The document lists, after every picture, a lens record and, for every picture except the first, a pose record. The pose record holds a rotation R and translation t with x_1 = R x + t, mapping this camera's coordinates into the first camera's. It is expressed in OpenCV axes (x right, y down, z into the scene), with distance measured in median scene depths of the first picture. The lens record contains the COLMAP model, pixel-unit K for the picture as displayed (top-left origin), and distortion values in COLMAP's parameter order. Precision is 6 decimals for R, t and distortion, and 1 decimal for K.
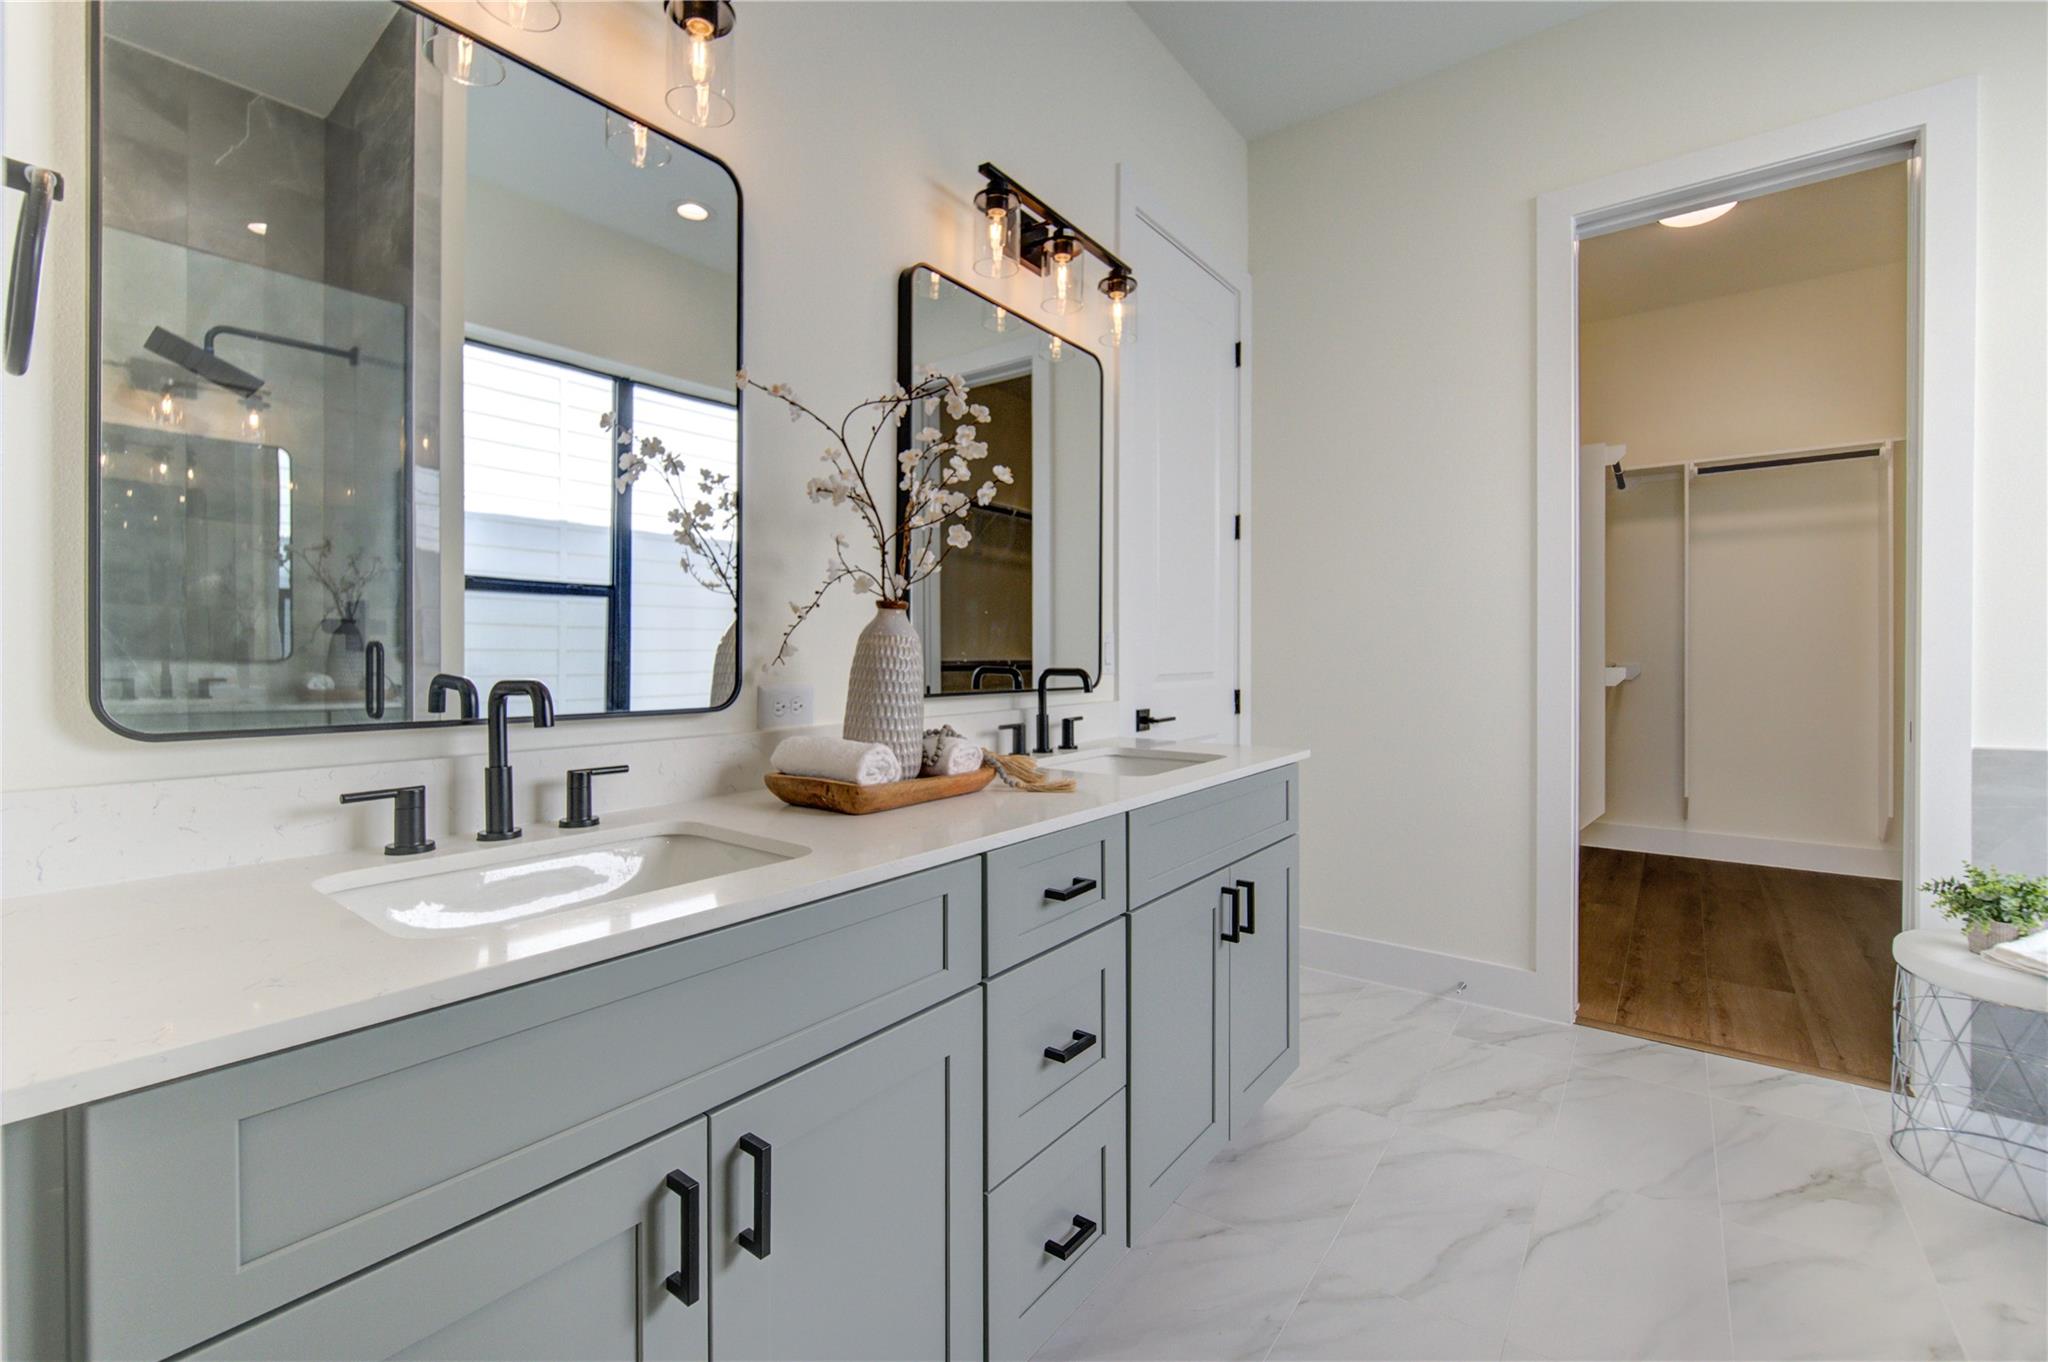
lens RADIAL K [[847.5, 0, 1041.6], [0, 847.5, 667.8], [0, 0, 1]] dist [-0.009404, -0.000289]
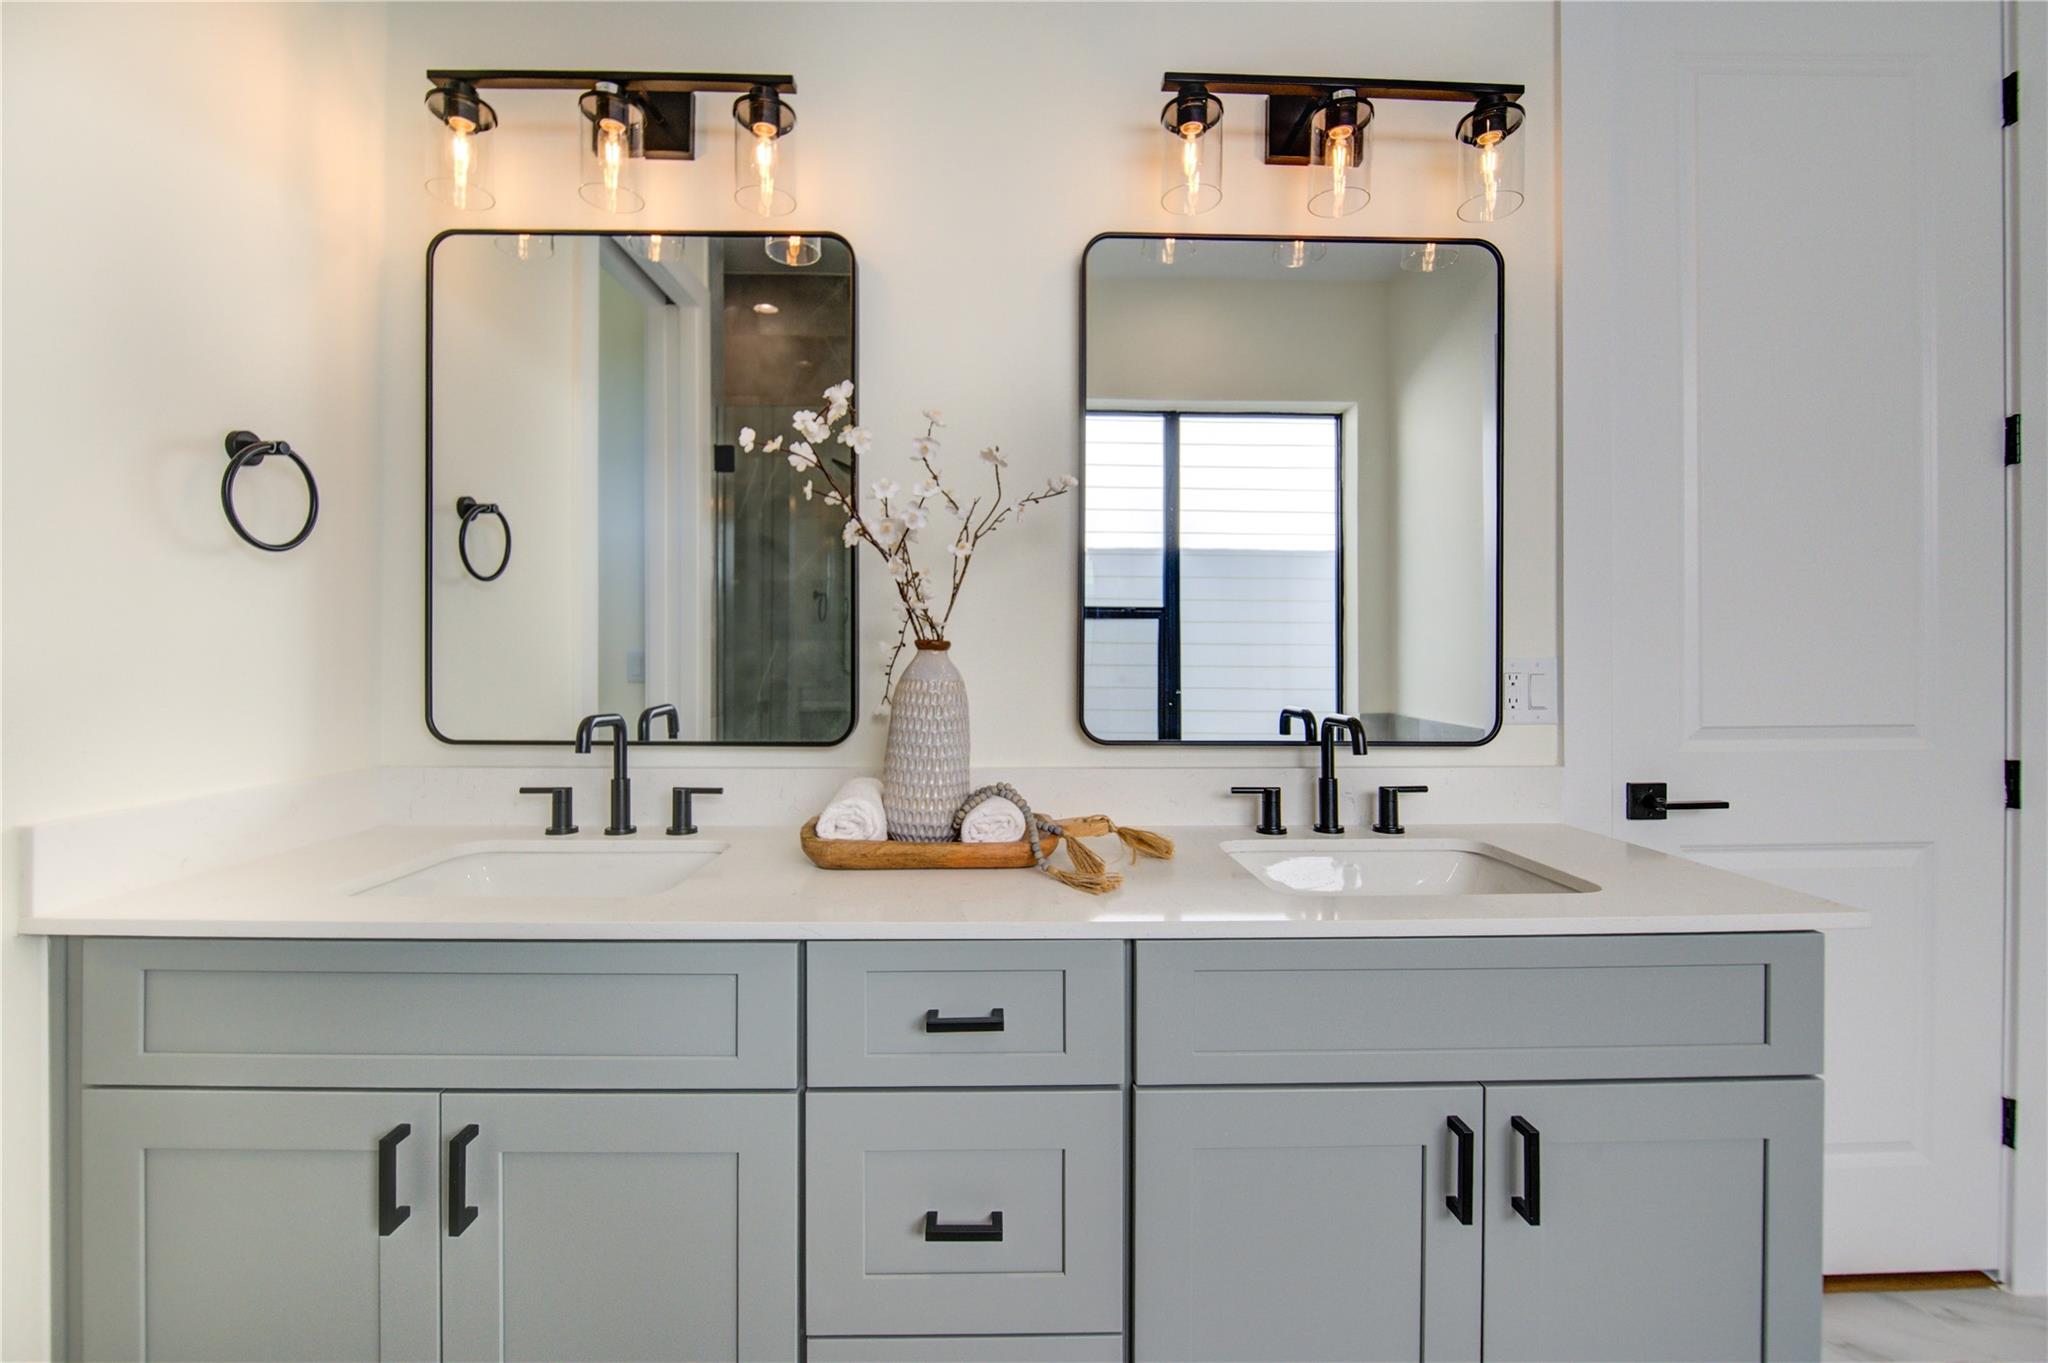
lens RADIAL K [[852.0, 0, 1002.5], [0, 852.0, 662.3], [0, 0, 1]] dist [-0.002331, -0.000521]
pose [[0.614406, 0.003333, -0.788983, 0.413065], [-0.015392, 0.999851, -0.007763, -0.033855], [0.788840, 0.016914, 0.614366, 0.349332]]
